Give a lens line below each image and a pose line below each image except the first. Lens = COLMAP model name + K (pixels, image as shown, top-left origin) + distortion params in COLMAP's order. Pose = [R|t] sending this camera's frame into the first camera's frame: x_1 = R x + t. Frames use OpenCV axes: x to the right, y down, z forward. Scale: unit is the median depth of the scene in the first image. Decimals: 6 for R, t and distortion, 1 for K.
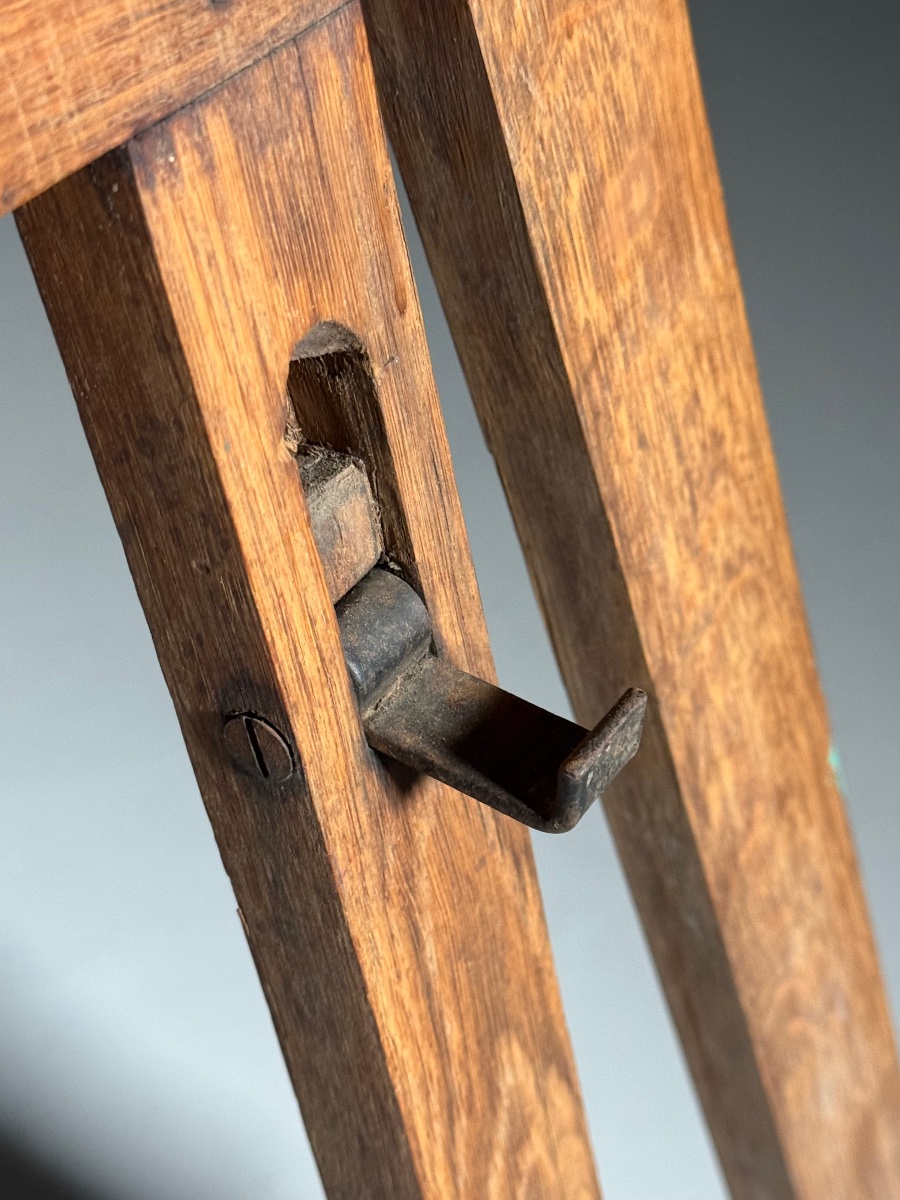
lens RADIAL K [[1943.2, 0, 447.7], [0, 1943.2, 600.1], [0, 0, 1]] dist [0.111755, 0.000000]
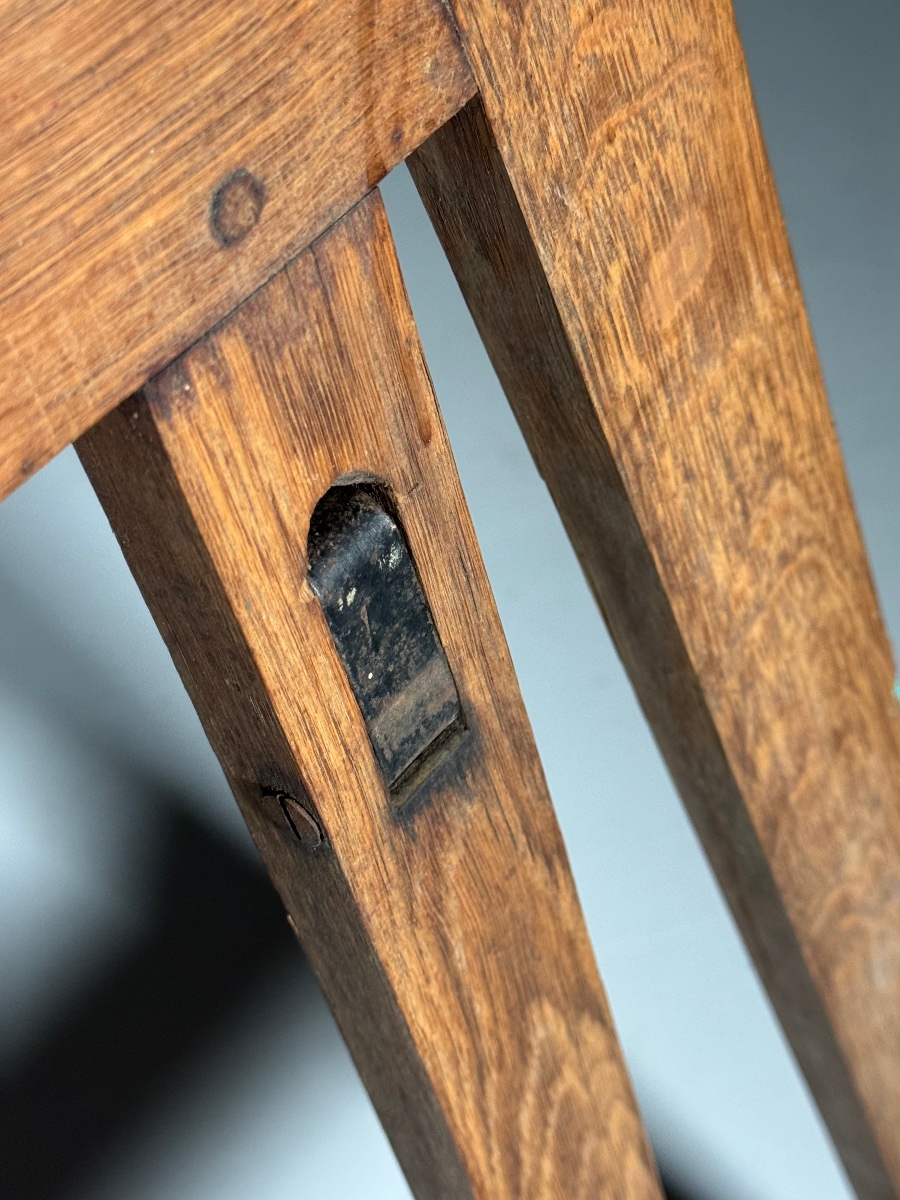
lens RADIAL K [[1943.2, 0, 452.6], [0, 1943.2, 599.2], [0, 0, 1]] dist [0.111755, 0.000000]
pose [[0.993939, 0.048039, -0.098882, 0.089098], [-0.027330, 0.979209, 0.201006, -0.246676], [0.106483, -0.197085, 0.974587, -0.051362]]
